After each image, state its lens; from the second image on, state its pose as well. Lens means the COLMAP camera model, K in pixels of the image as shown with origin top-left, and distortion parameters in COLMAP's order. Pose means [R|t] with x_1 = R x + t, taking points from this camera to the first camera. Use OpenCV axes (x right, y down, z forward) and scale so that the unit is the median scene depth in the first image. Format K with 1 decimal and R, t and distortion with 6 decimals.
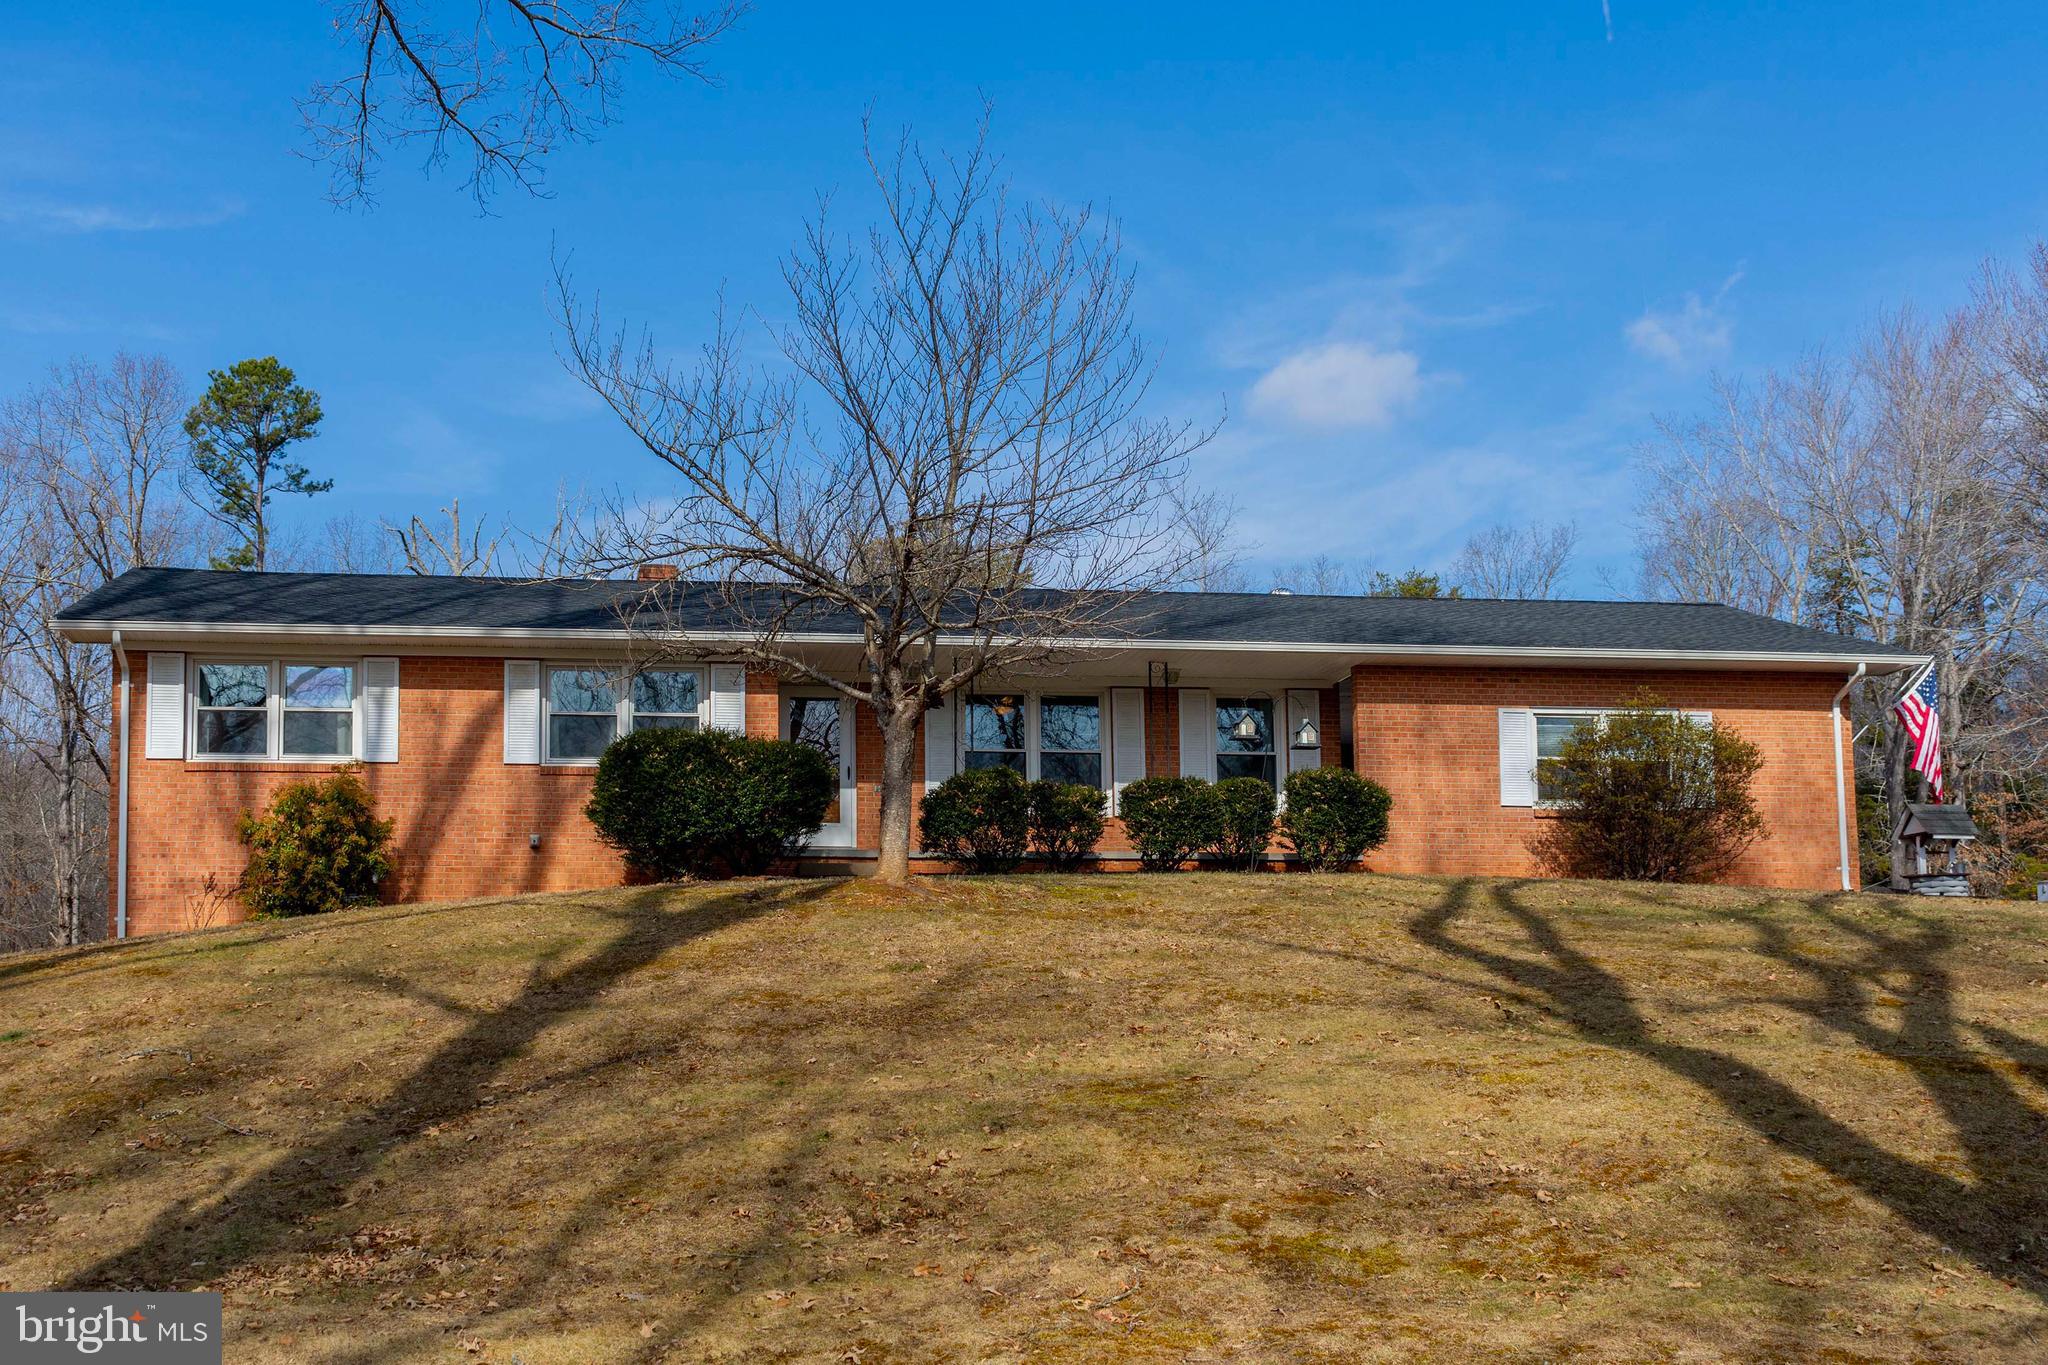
lens RADIAL K [[2371.8, 0, 966.1], [0, 2371.8, 668.3], [0, 0, 1]] dist [-0.006962, 0.000000]
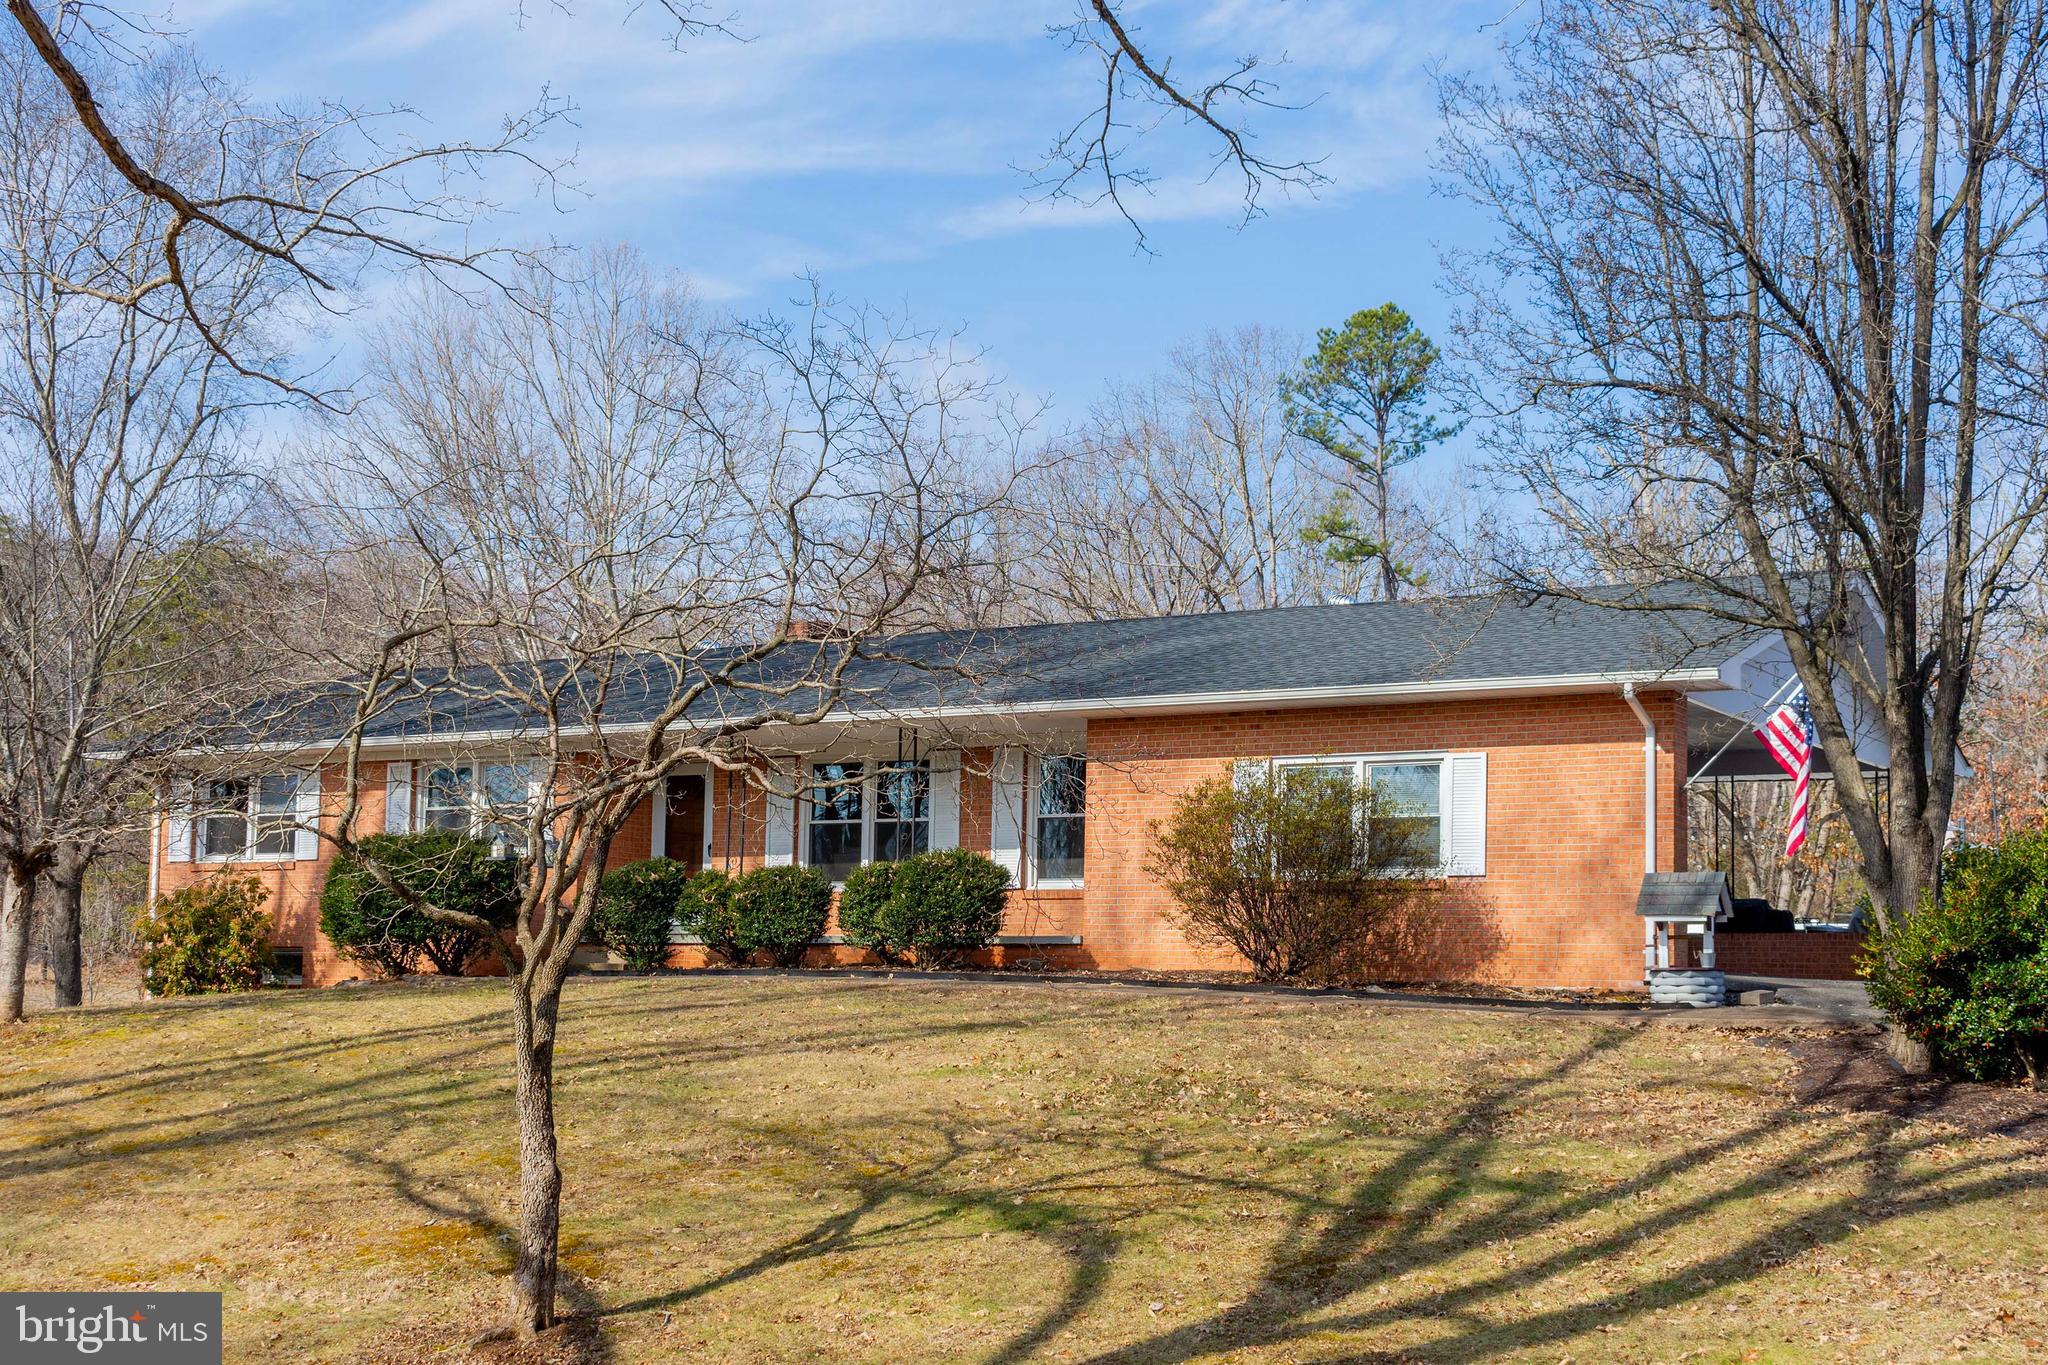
lens RADIAL K [[2690.5, 0, 1037.0], [0, 2690.5, 770.0], [0, 0, 1]] dist [0.004999, 0.000000]
pose [[0.756624, -0.034167, -0.652956, 0.856956], [0.088609, 0.994779, 0.050625, -0.037044], [0.647818, -0.096162, 0.755702, 0.252123]]
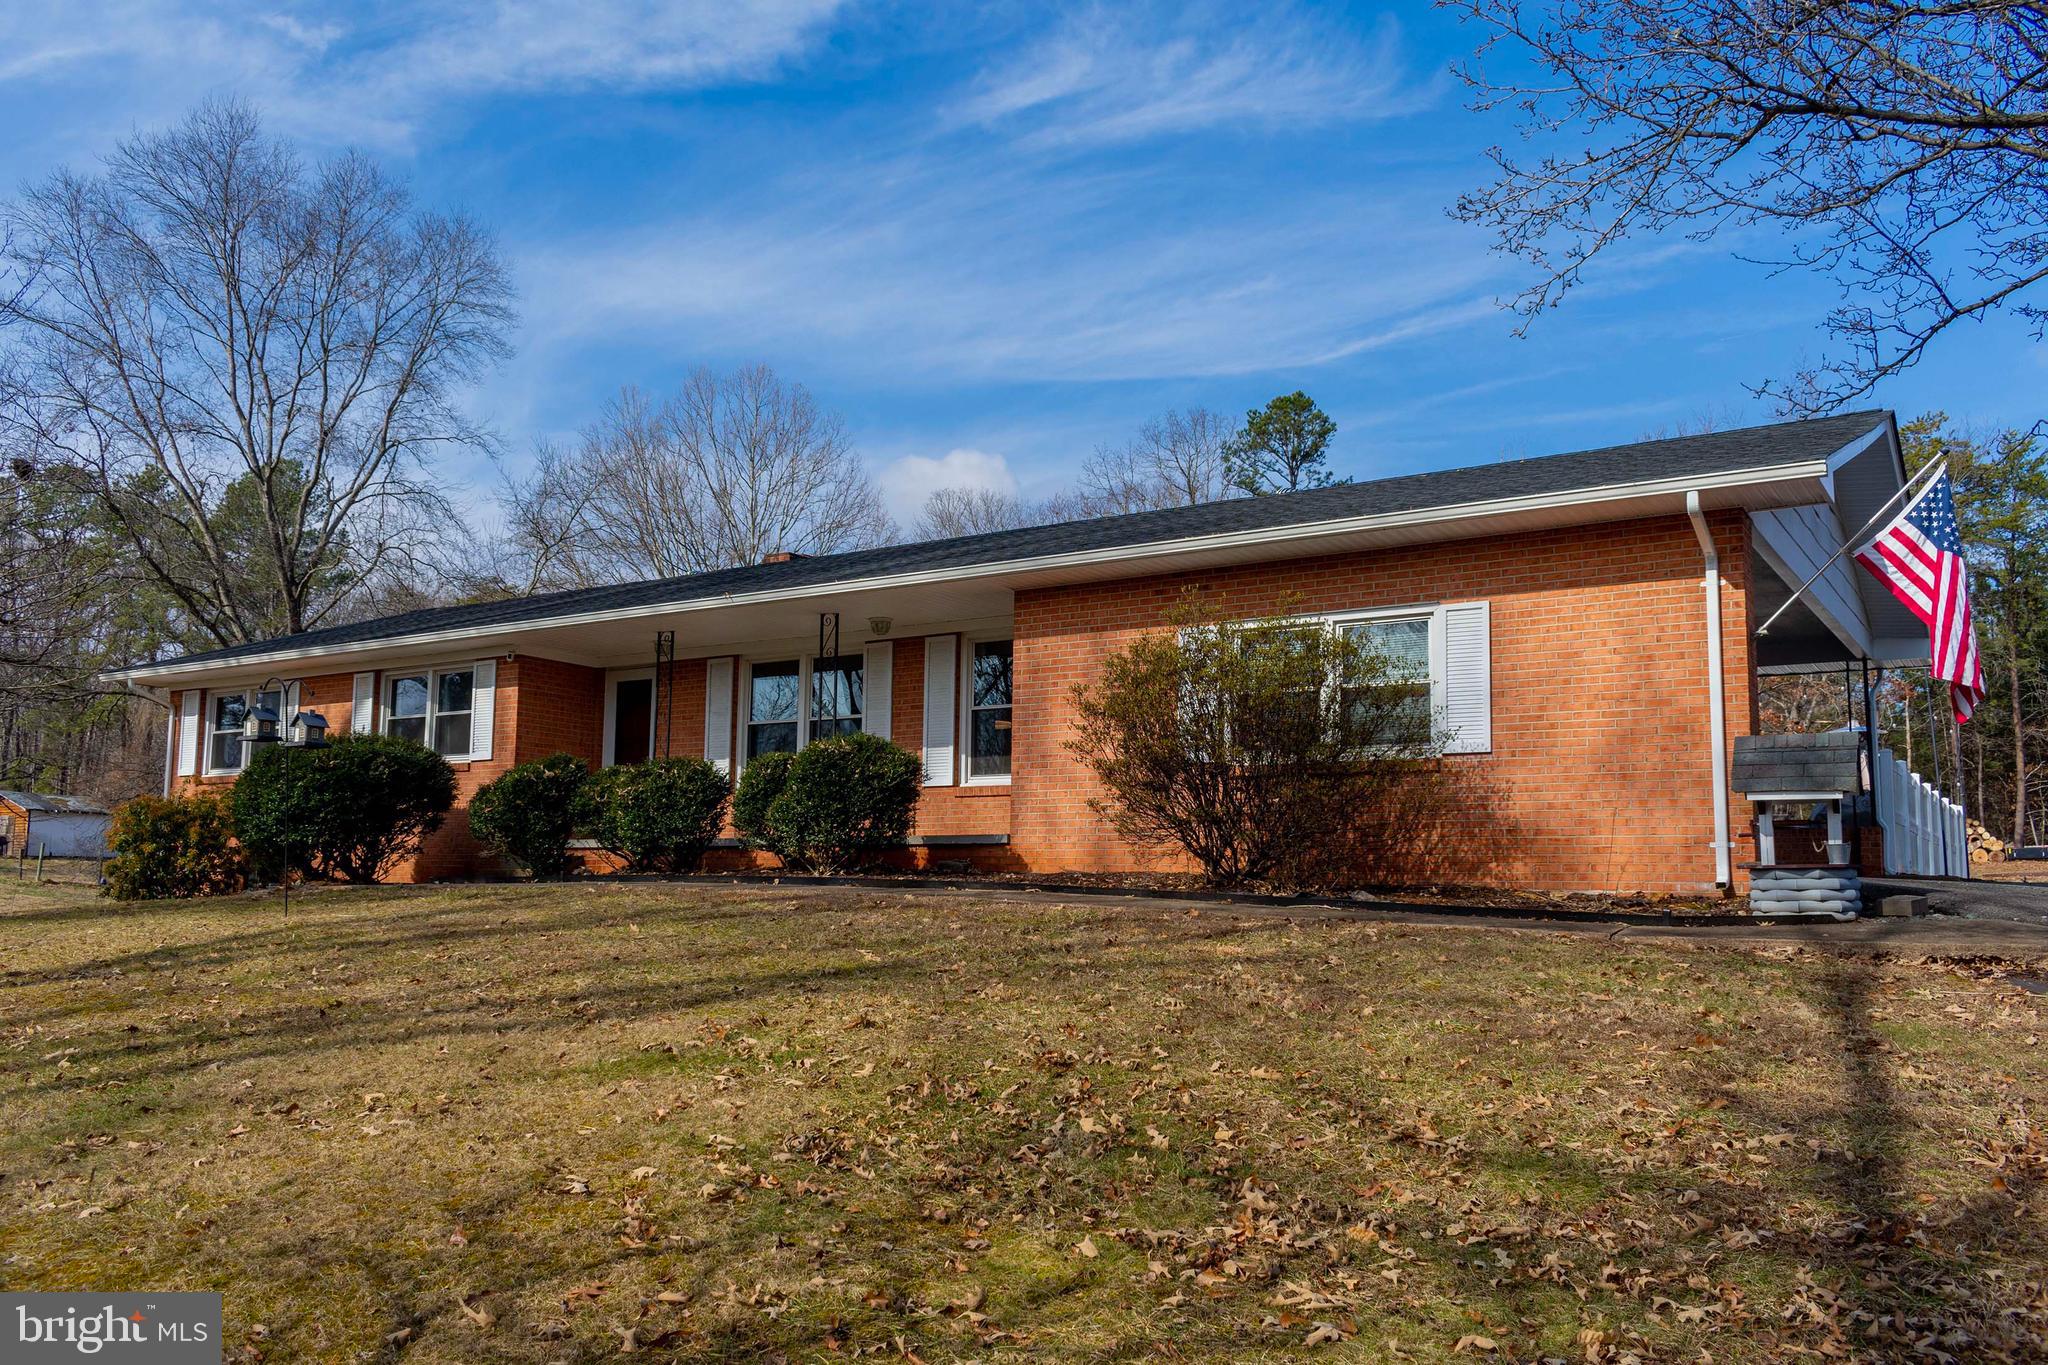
lens RADIAL K [[1623.7, 0, 1029.8], [0, 1623.7, 721.0], [0, 0, 1]] dist [0.006829, 0.003680]
pose [[0.736222, -0.053552, -0.674617, 0.565095], [0.098648, 0.994709, 0.028696, 0.028222], [0.669511, -0.087677, 0.737609, 0.648476]]
